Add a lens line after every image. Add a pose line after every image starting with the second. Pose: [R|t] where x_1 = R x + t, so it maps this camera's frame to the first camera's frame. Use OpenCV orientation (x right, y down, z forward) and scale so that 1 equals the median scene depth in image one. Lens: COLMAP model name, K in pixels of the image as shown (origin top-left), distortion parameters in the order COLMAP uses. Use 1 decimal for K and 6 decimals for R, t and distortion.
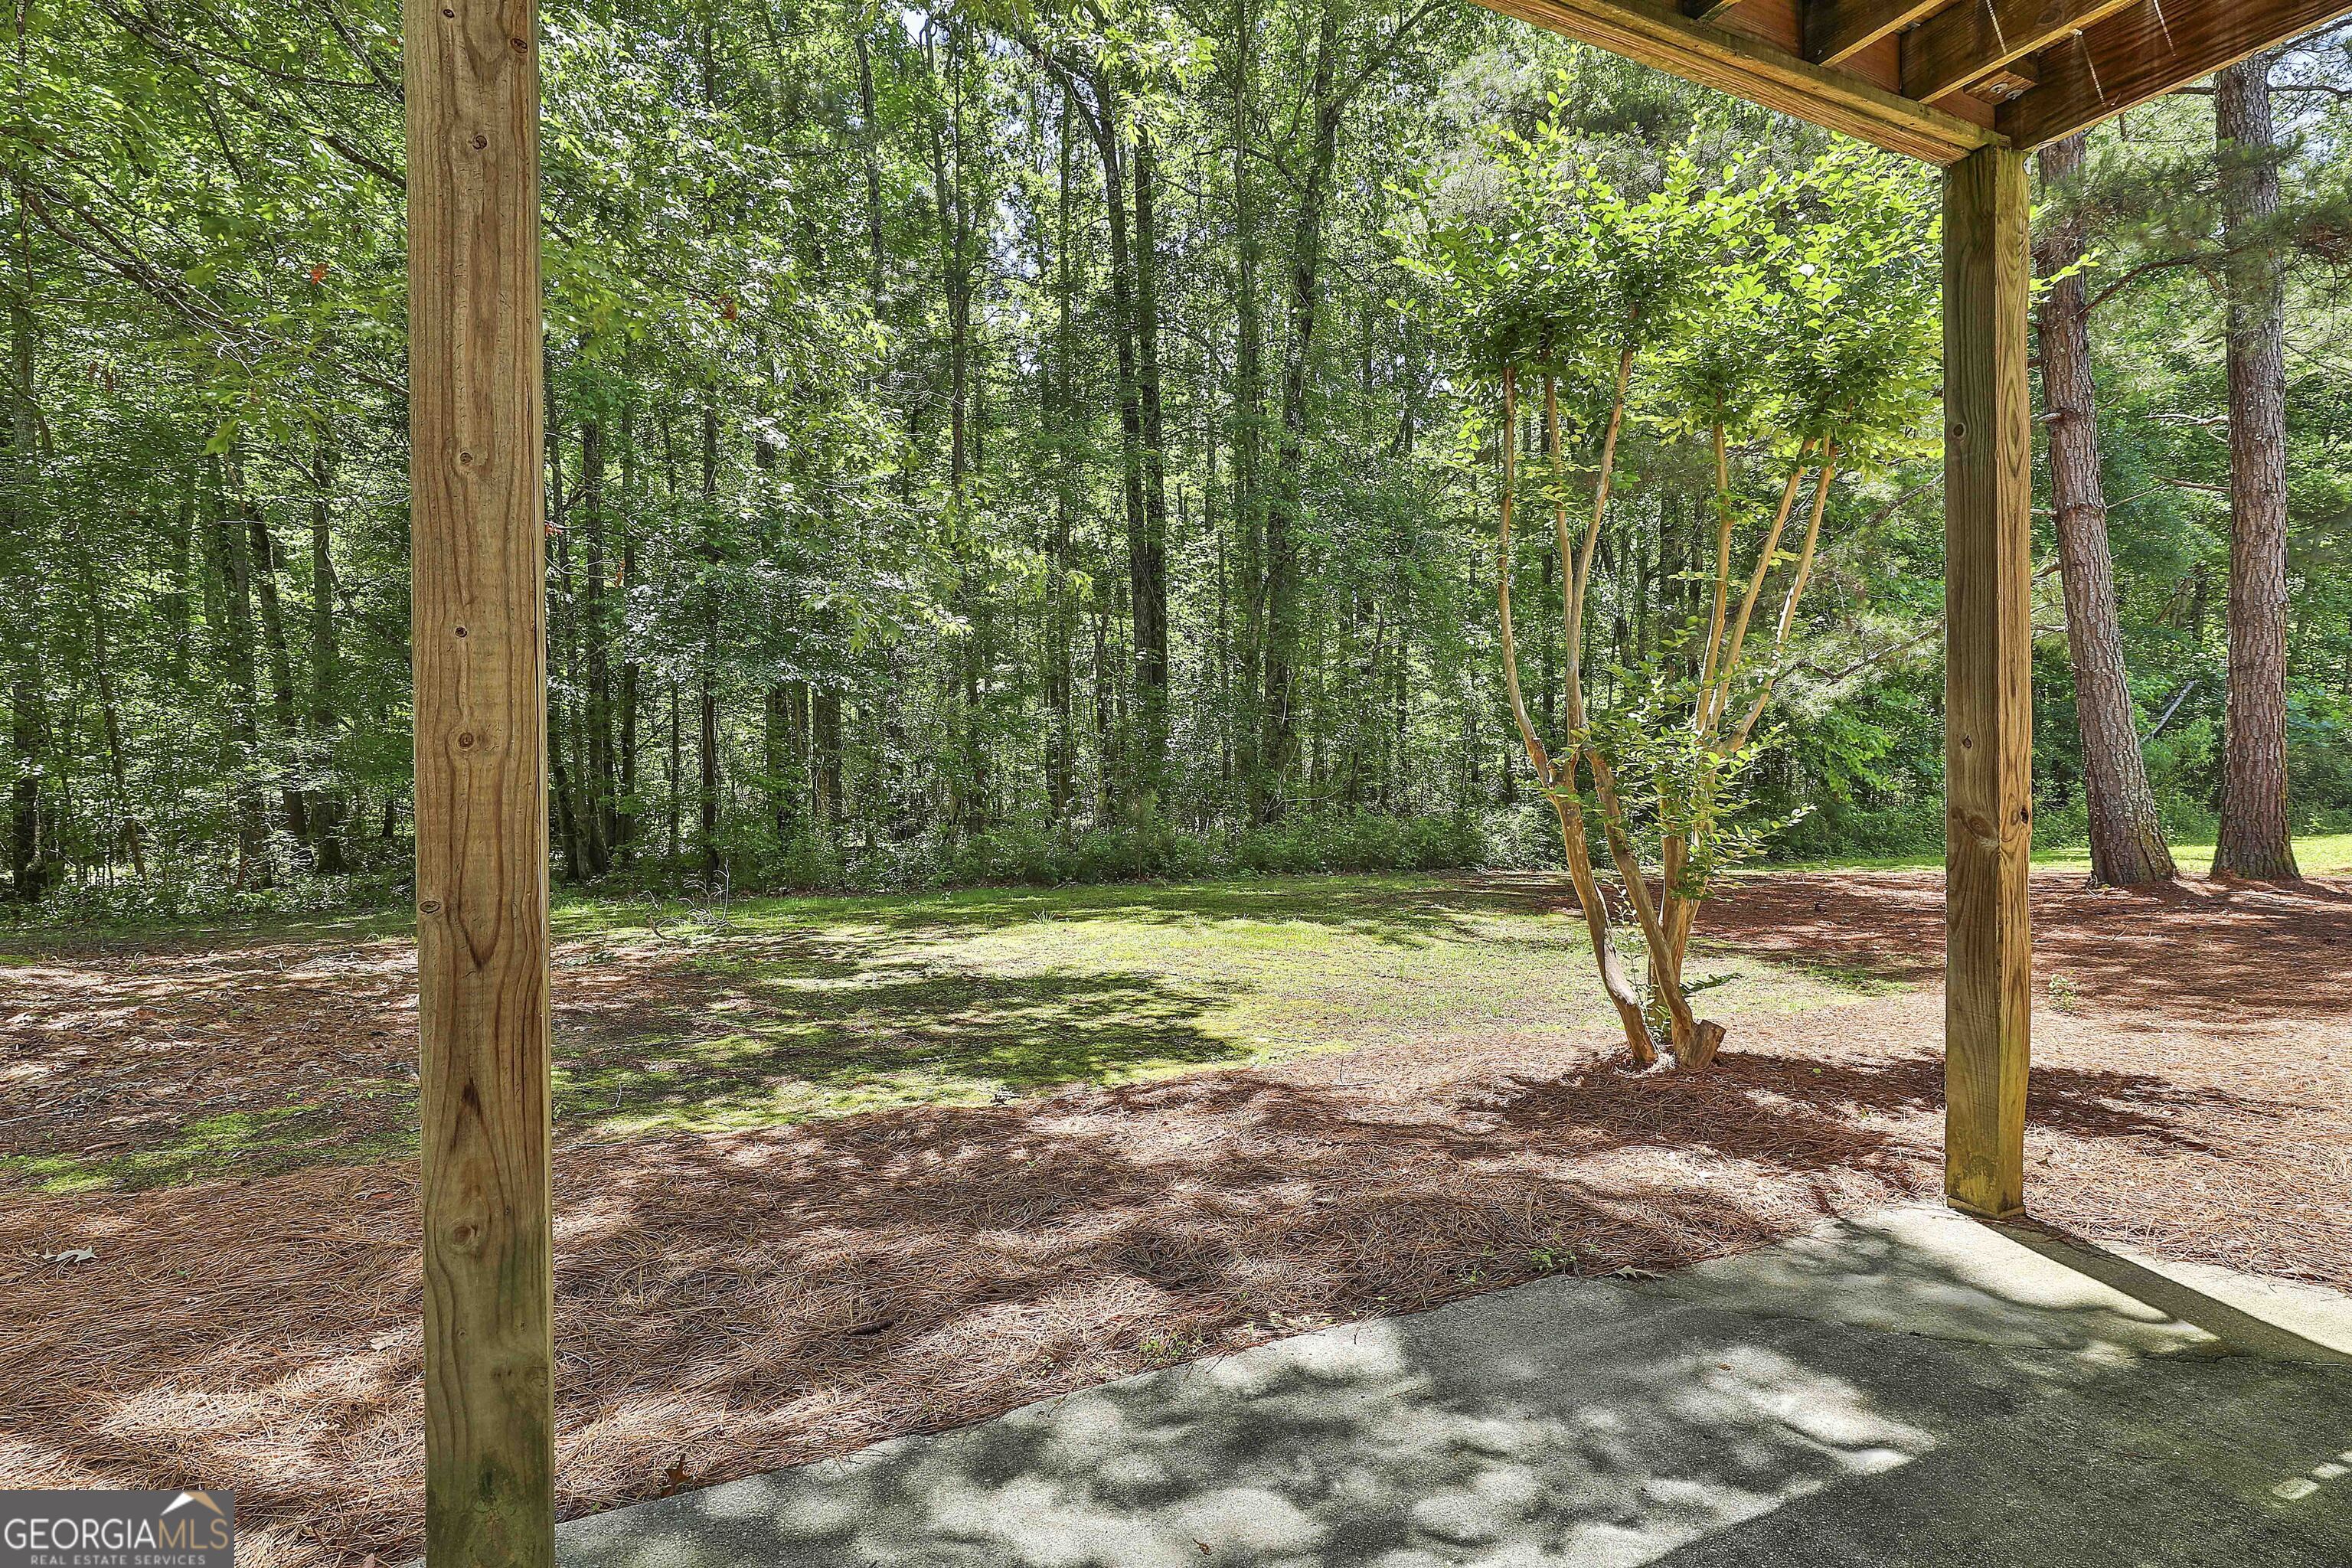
lens RADIAL K [[1152.6, 0, 1189.0], [0, 1152.6, 755.3], [0, 0, 1]] dist [-0.004626, 0.000088]
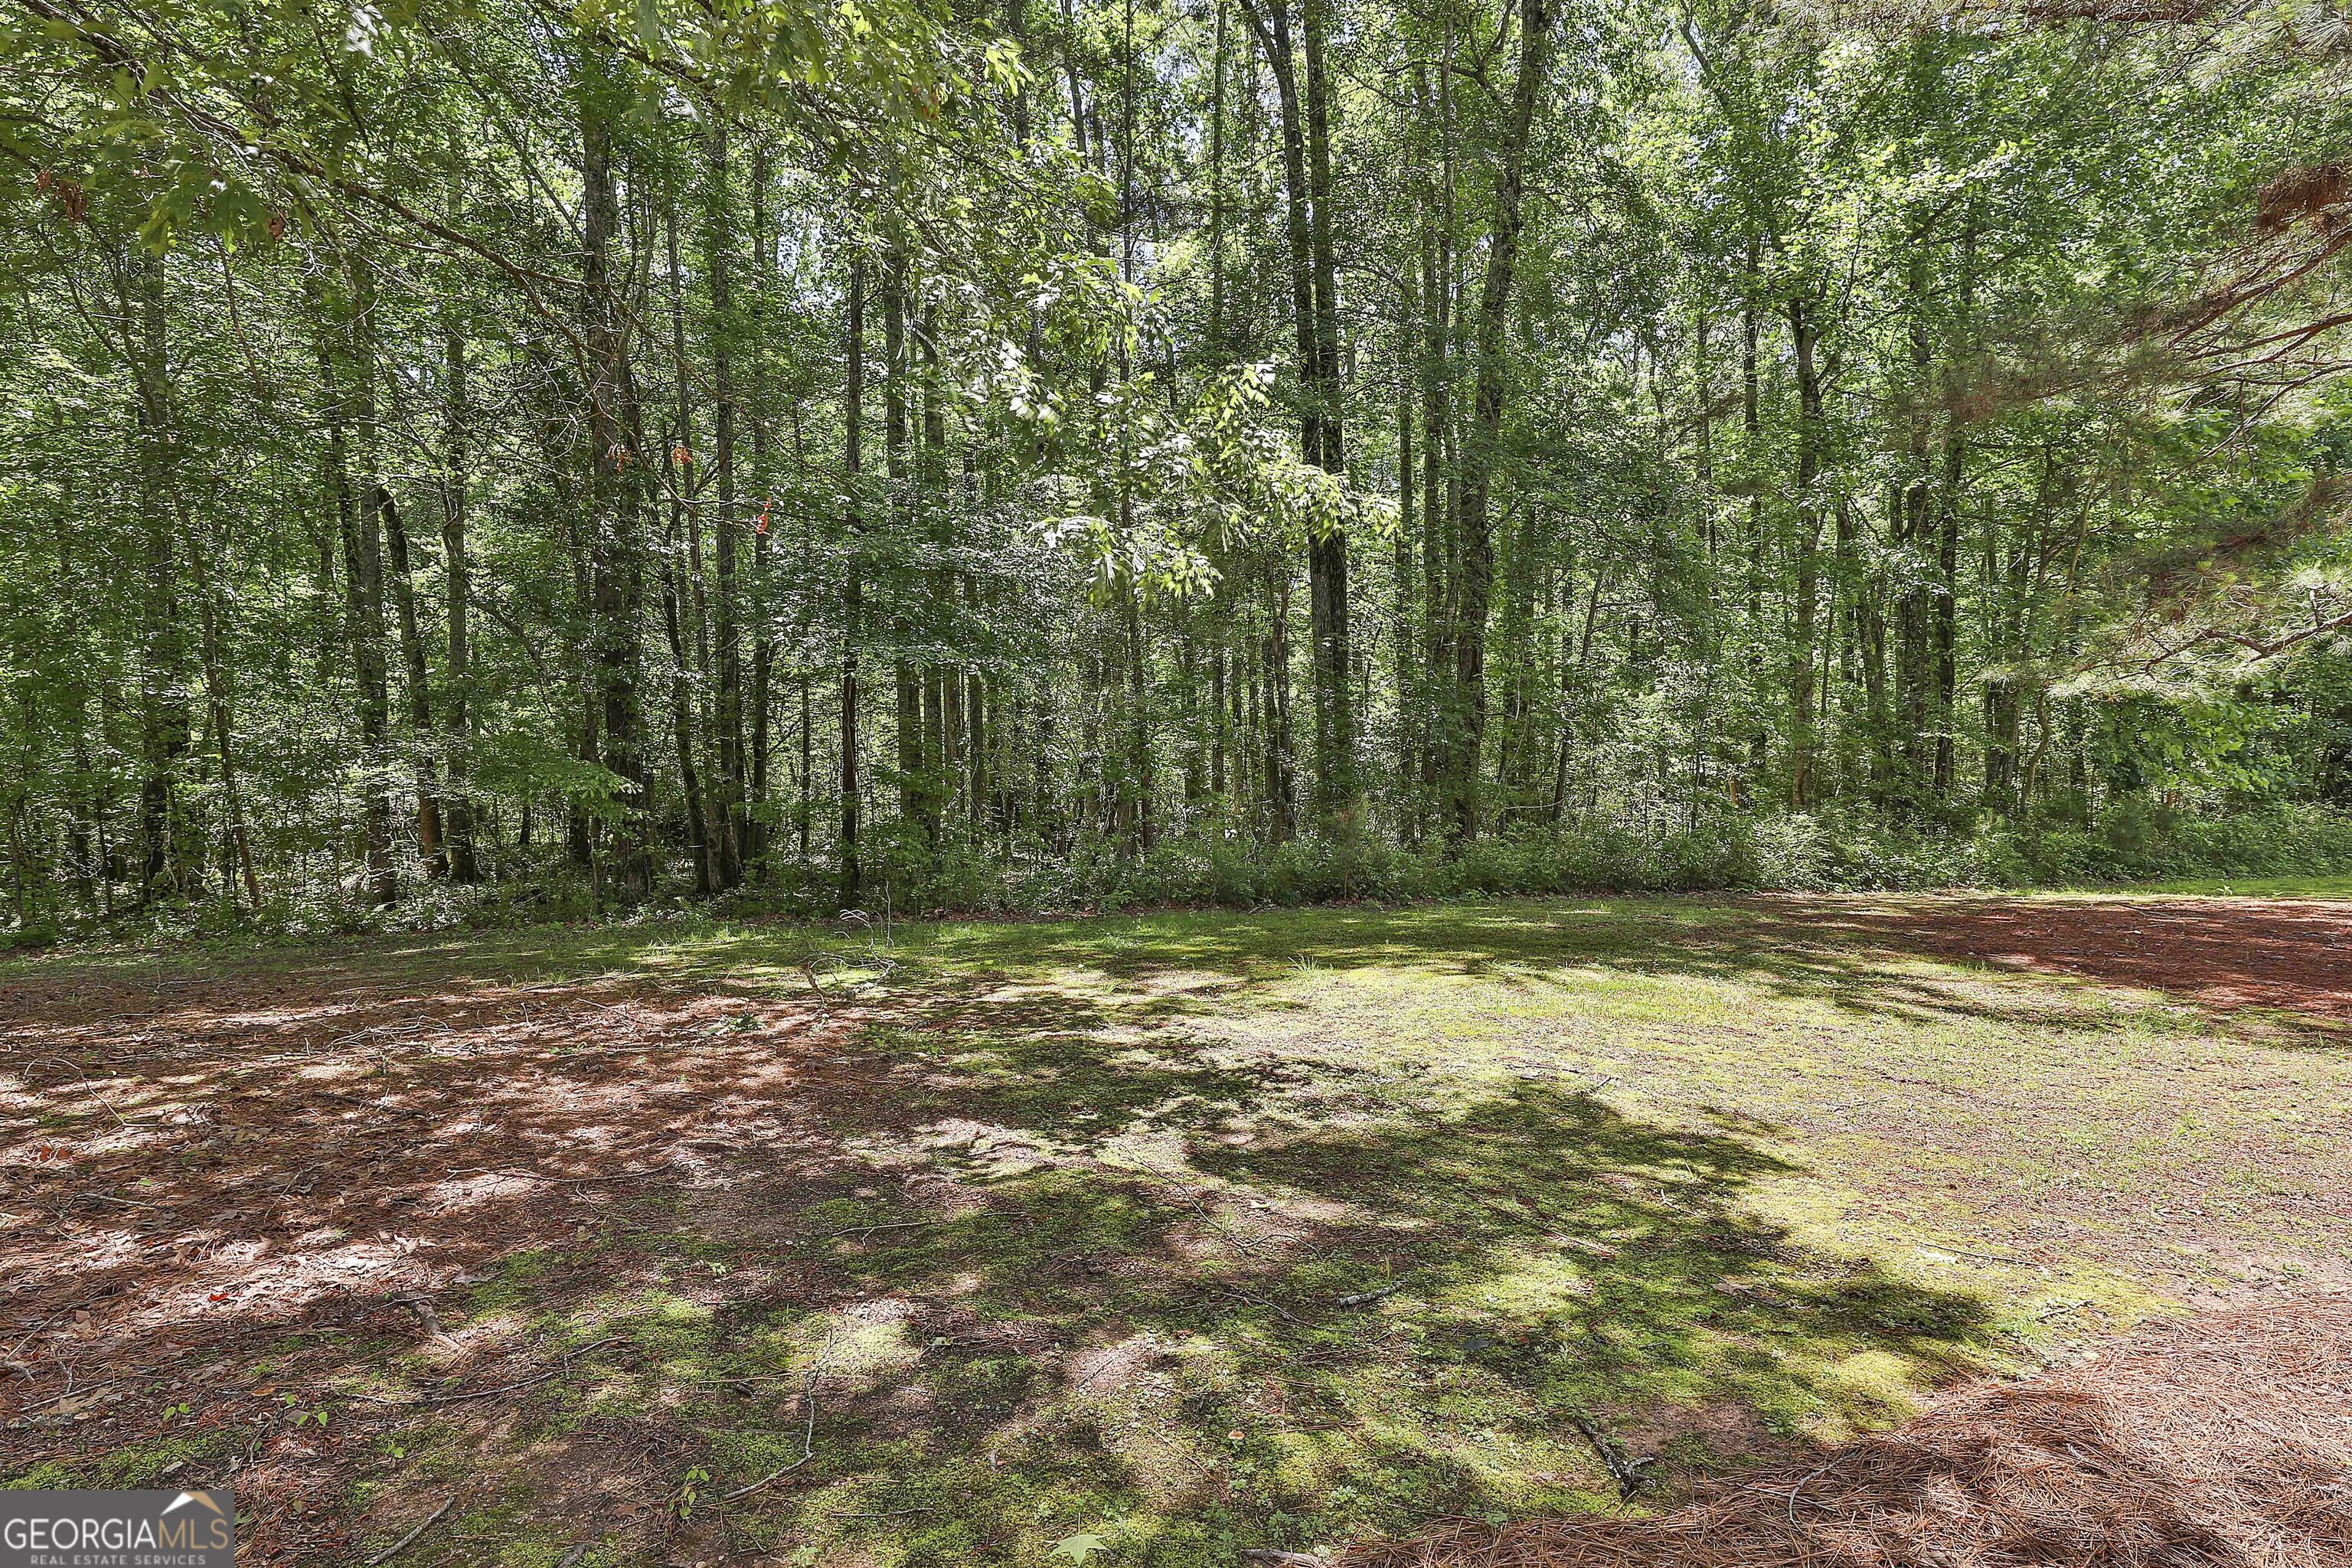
lens RADIAL K [[1152.6, 0, 1189.0], [0, 1152.6, 755.3], [0, 0, 1]] dist [-0.004626, 0.000088]
pose [[0.995926, -0.003521, -0.090104, -0.063810], [0.002997, 0.999978, -0.005955, 0.004017], [0.090123, 0.005661, 0.995915, 0.114760]]
